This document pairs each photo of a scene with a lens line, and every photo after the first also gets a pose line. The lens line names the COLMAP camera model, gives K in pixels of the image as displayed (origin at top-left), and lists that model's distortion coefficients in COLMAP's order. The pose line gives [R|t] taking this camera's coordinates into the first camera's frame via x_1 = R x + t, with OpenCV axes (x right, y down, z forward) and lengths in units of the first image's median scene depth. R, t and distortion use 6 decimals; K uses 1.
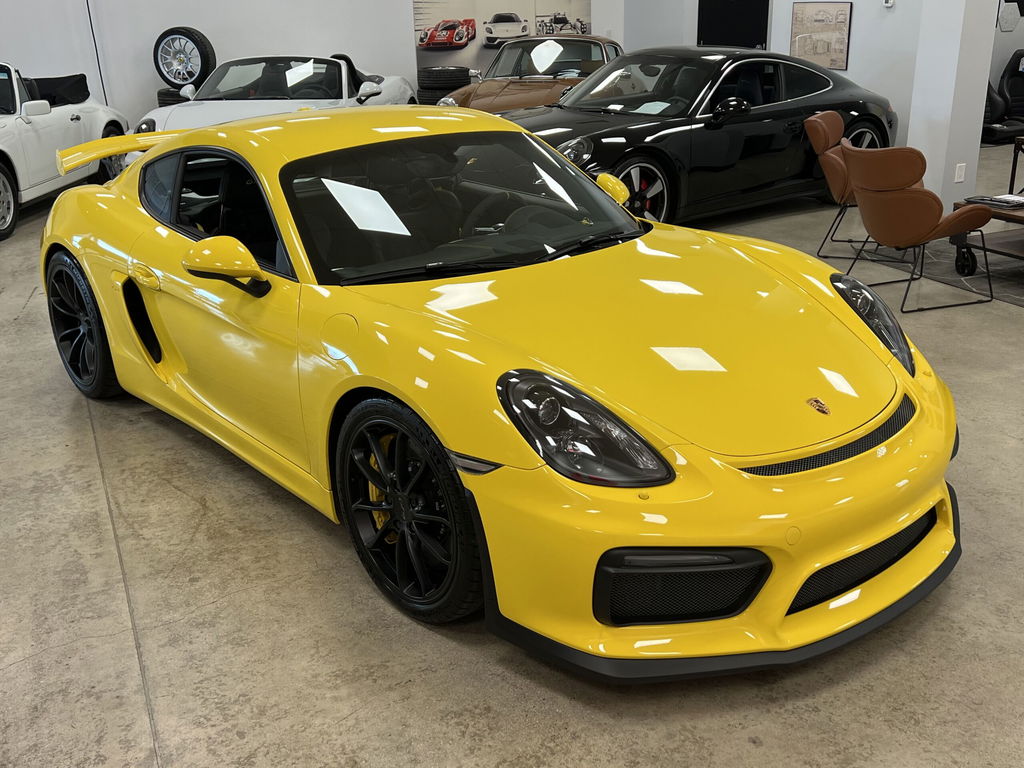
lens RADIAL K [[1088.7, 0, 512.0], [0, 1088.7, 384.0], [0, 0, 1]] dist [0.064974, -0.102775]
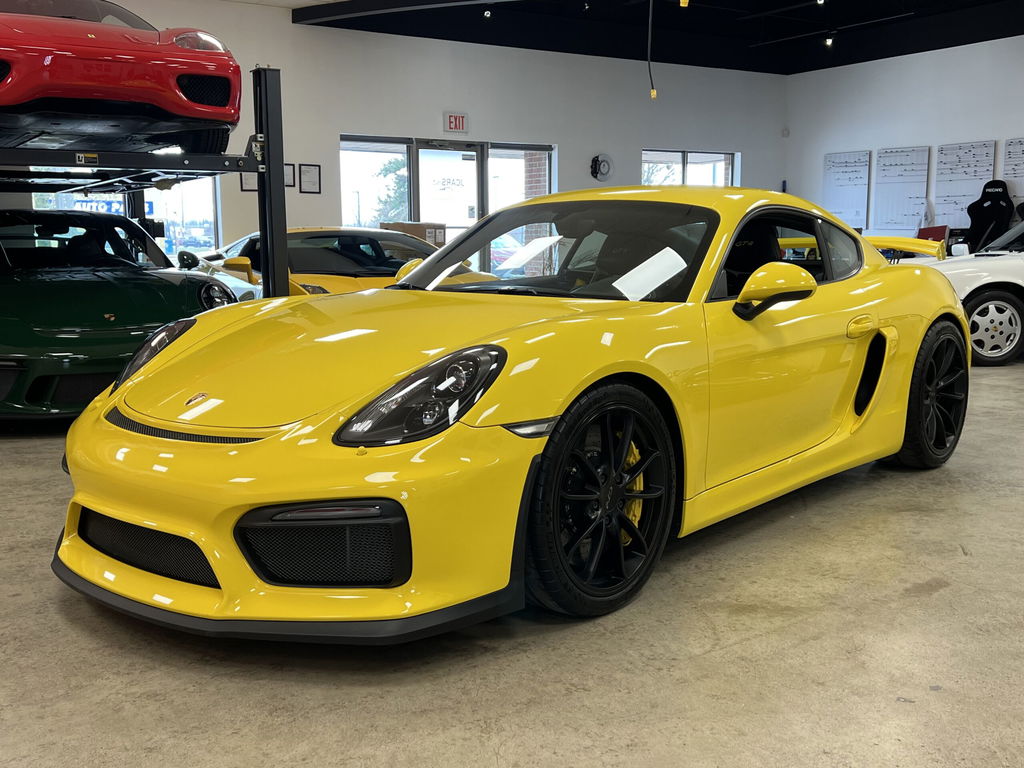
lens RADIAL K [[1088.7, 0, 512.0], [0, 1088.7, 384.0], [0, 0, 1]] dist [0.064974, -0.102775]
pose [[0.113440, 0.154571, -0.981447, 1.258242], [-0.336564, 0.935399, 0.108417, -0.196423], [0.934803, 0.318021, 0.158134, 1.055506]]
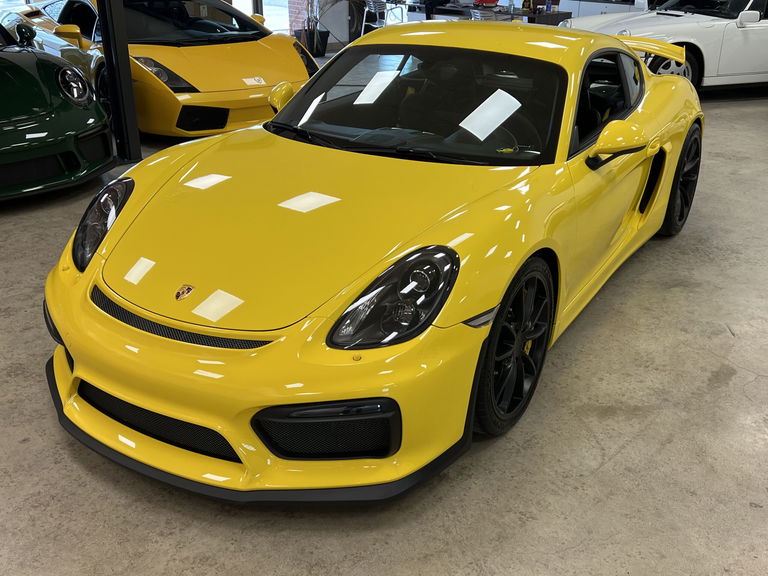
lens RADIAL K [[816.5, 0, 384.0], [0, 816.5, 288.0], [0, 0, 1]] dist [0.064974, -0.102775]
pose [[0.286126, 0.407838, -0.867064, 1.067812], [-0.338987, 0.889461, 0.306509, -0.320588], [0.896225, 0.206223, 0.392750, 0.800052]]
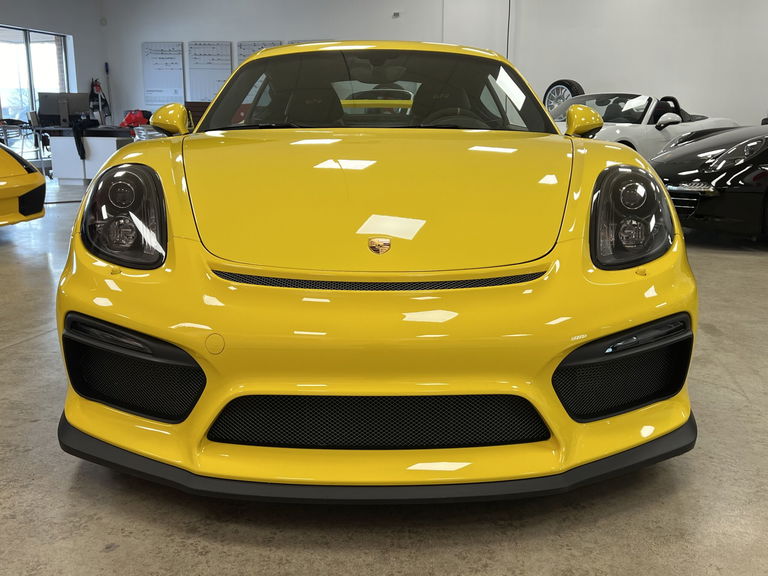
lens RADIAL K [[813.6, 0, 384.0], [0, 813.6, 288.0], [0, 0, 1]] dist [0.041428, -0.011261]
pose [[0.757727, 0.154602, -0.633993, 0.667471], [-0.239849, 0.969509, -0.050240, 0.080484], [0.606895, 0.190130, 0.771705, 0.478760]]
